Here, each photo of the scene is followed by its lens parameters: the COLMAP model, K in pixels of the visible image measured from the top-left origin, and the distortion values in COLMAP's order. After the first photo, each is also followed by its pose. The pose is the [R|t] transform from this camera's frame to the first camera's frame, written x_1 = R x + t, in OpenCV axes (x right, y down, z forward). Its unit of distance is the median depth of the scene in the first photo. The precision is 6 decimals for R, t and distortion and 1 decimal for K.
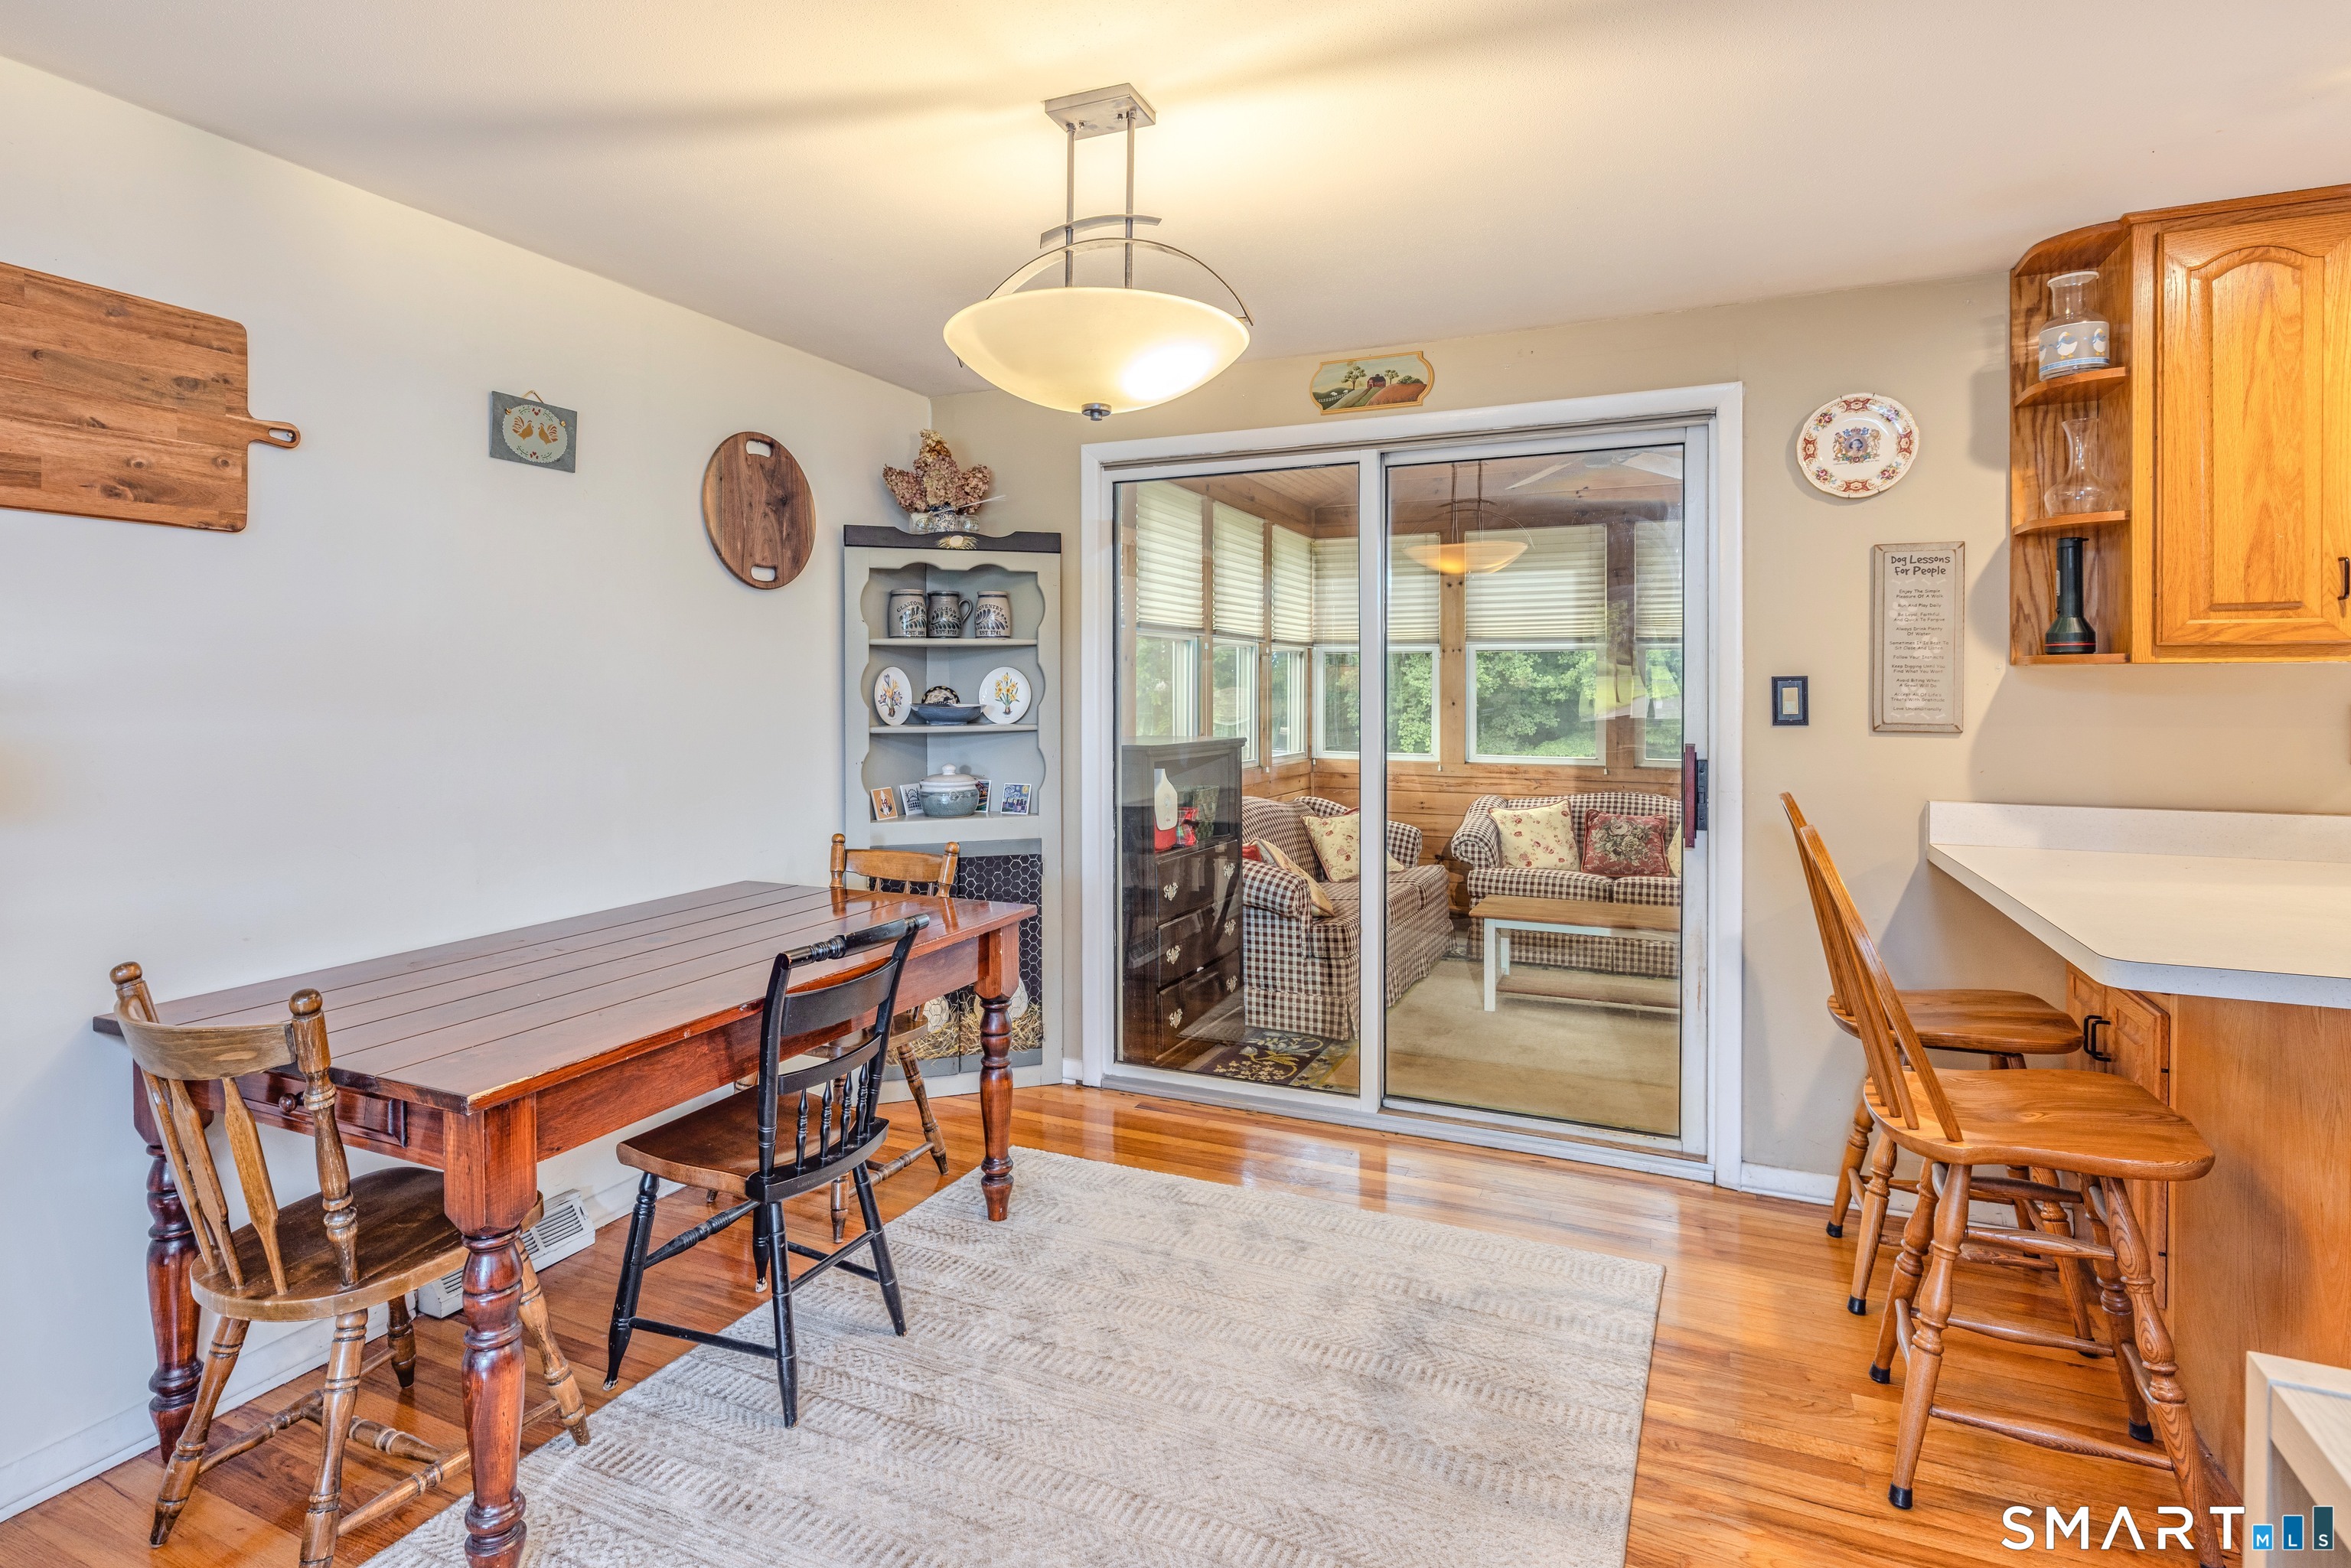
lens RADIAL K [[1171.8, 0, 1181.5], [0, 1171.8, 693.1], [0, 0, 1]] dist [-0.004691, 0.000140]
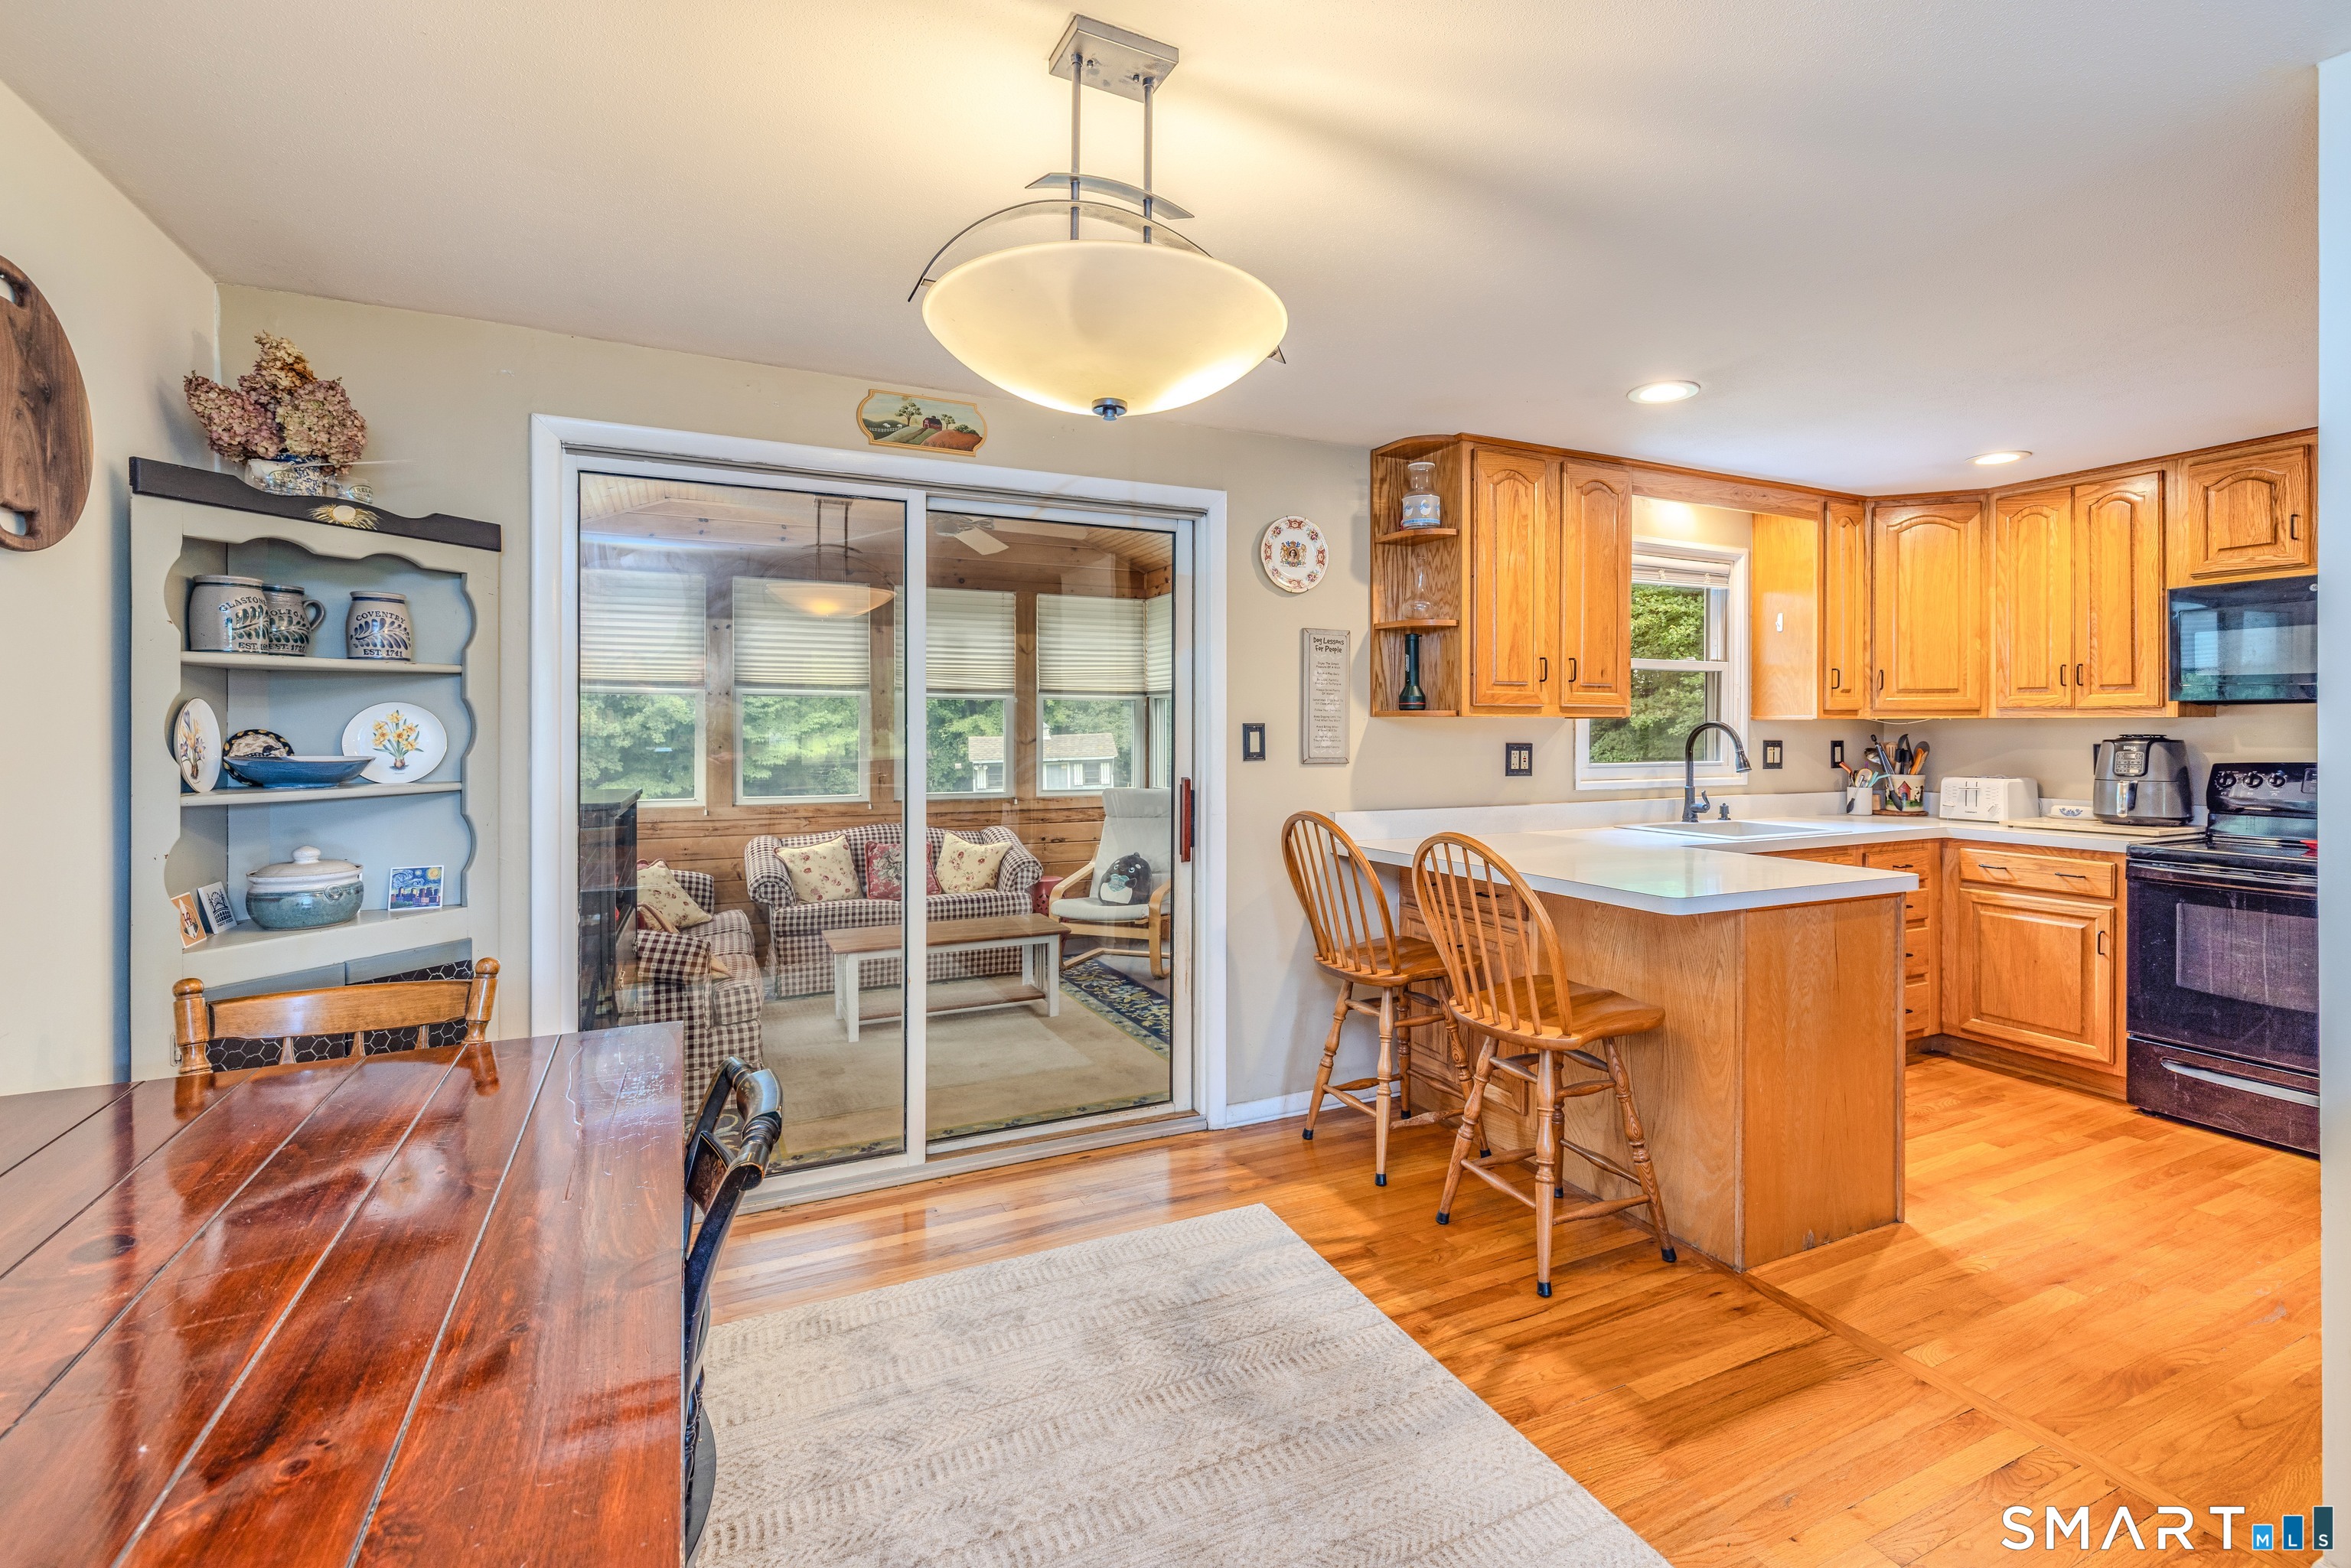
lens RADIAL K [[1019.5, 0, 1179.7], [0, 1019.5, 728.6], [0, 0, 1]] dist [-0.001645, -0.000386]
pose [[0.653567, 0.001920, 0.756866, -0.353836], [0.002914, 0.999983, -0.005053, -0.002444], [-0.756863, 0.005508, 0.653550, 0.282594]]
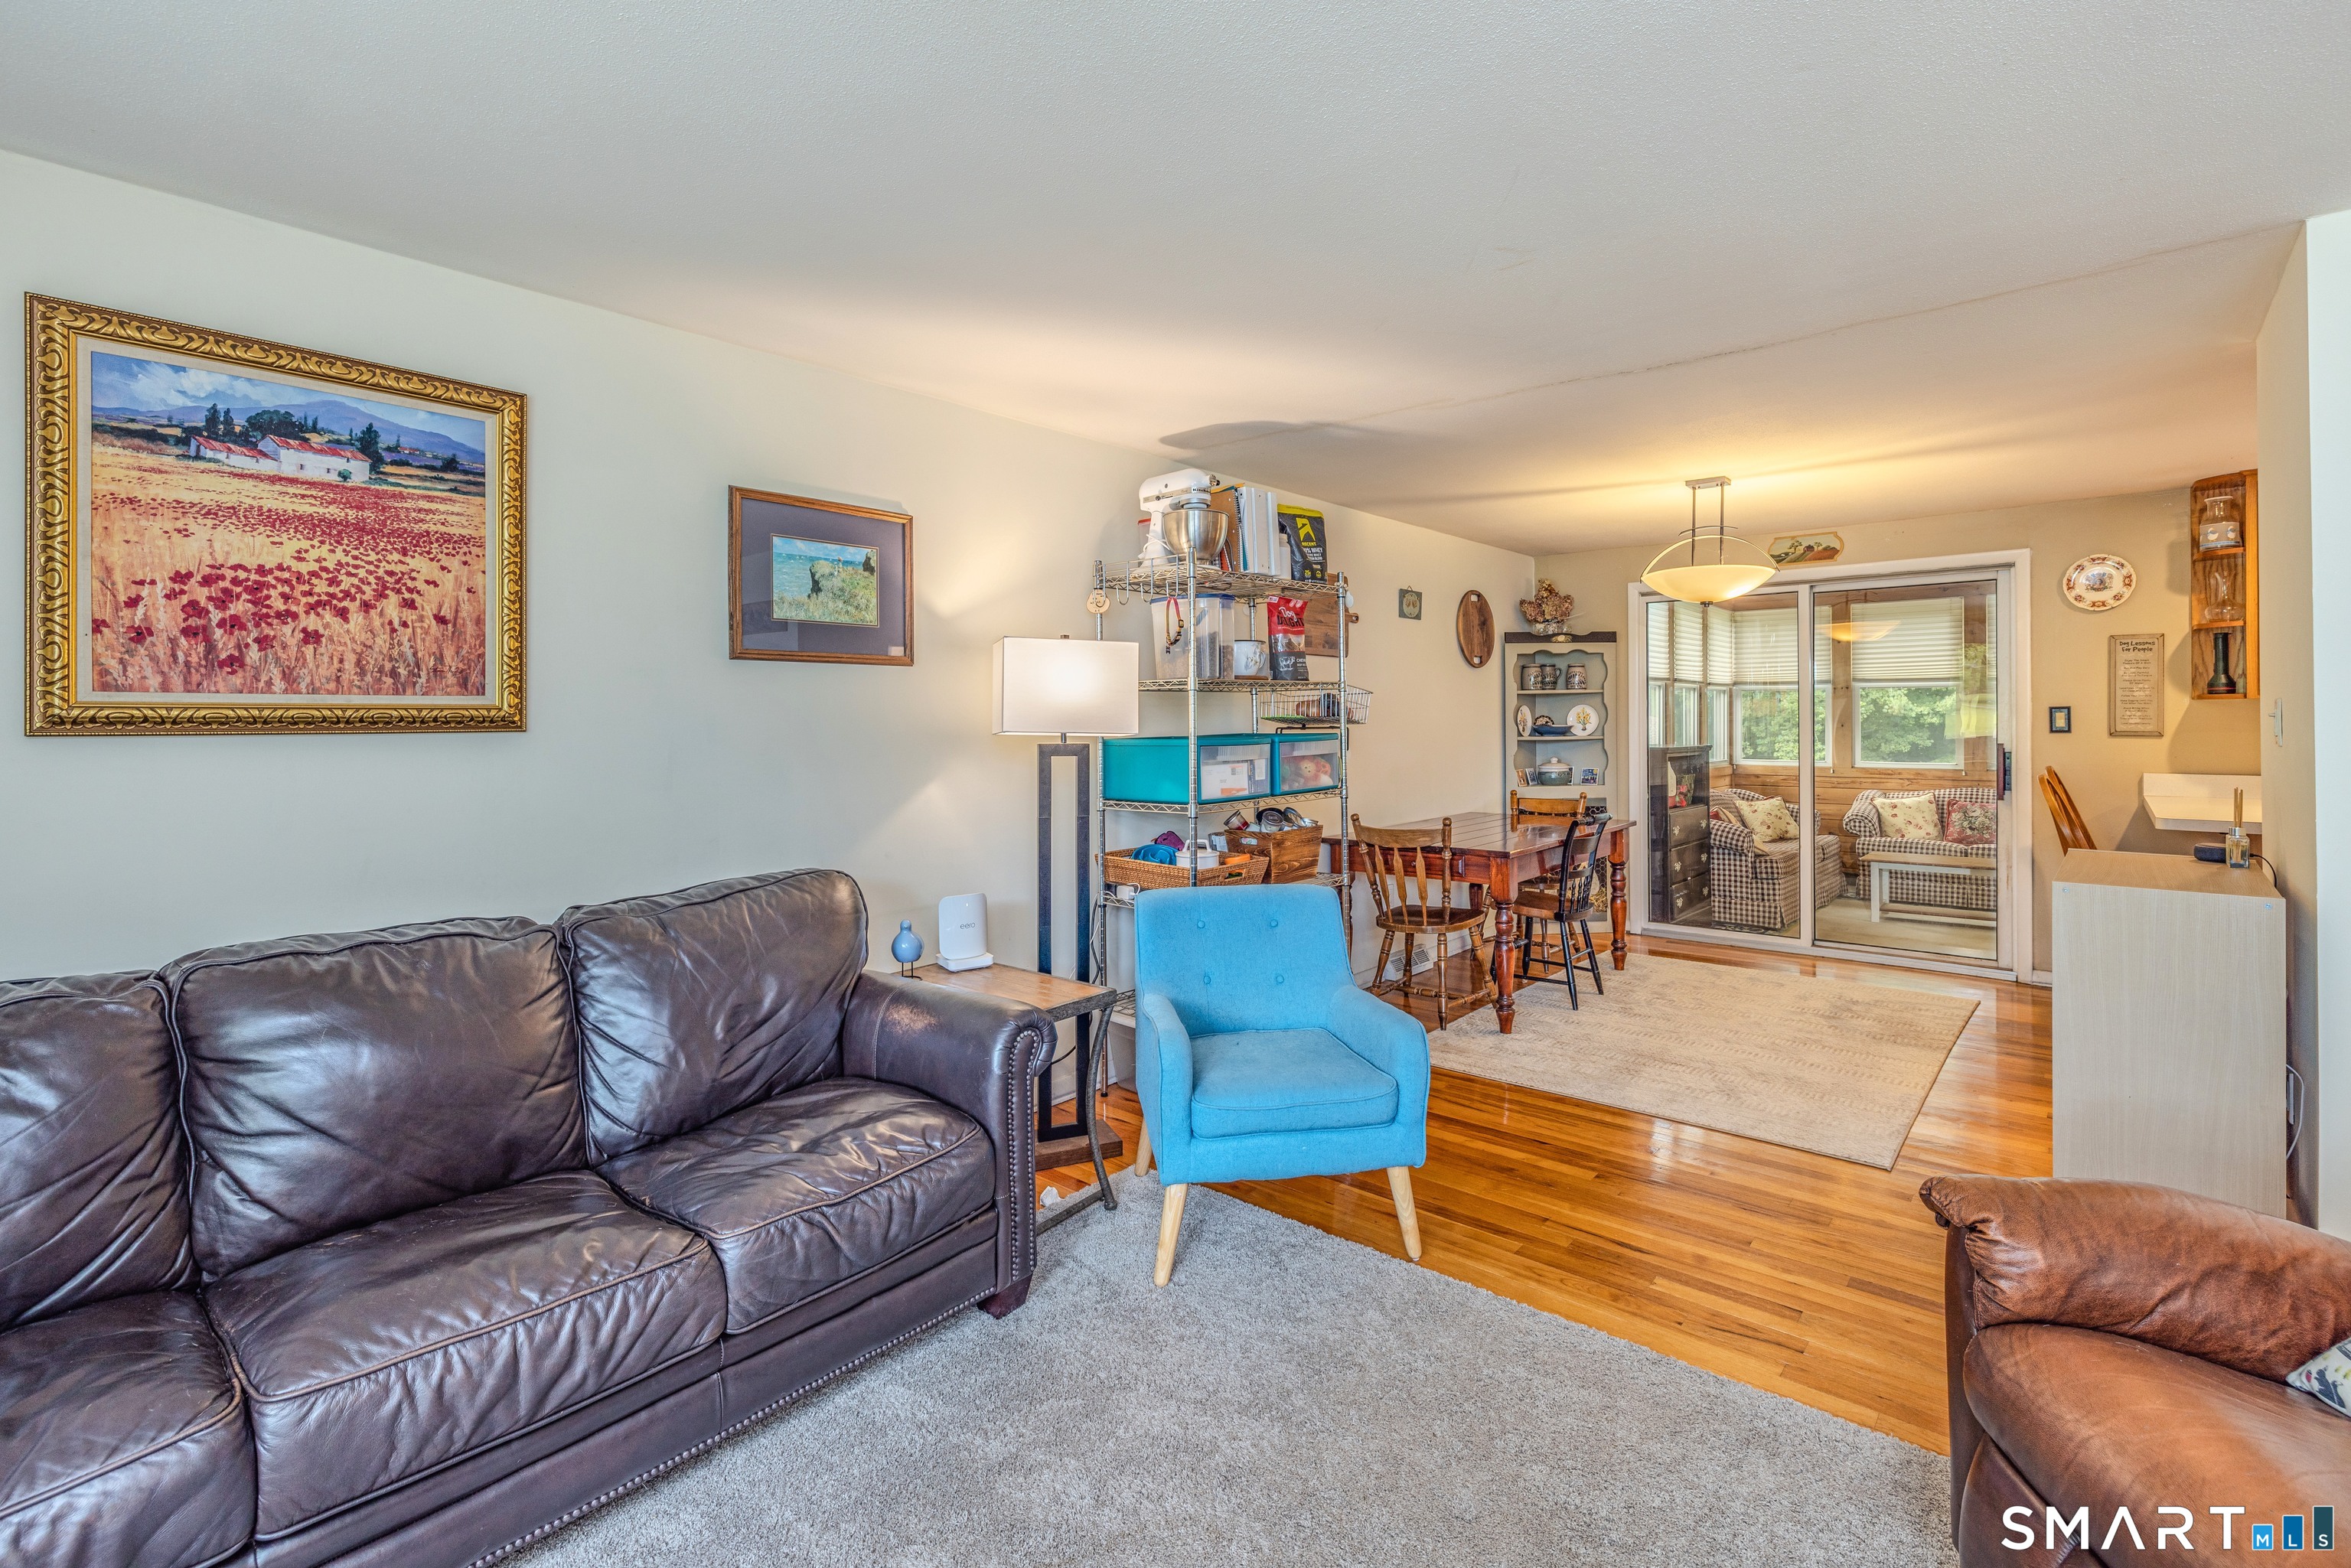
lens RADIAL K [[1033.9, 0, 1277.3], [0, 1033.9, 721.1], [0, 0, 1]] dist [-0.001292, -0.000050]
pose [[0.967505, -0.005647, -0.252791, -0.236617], [0.005438, 0.999984, -0.001526, 0.003955], [0.252795, 0.000101, 0.967520, -0.797473]]
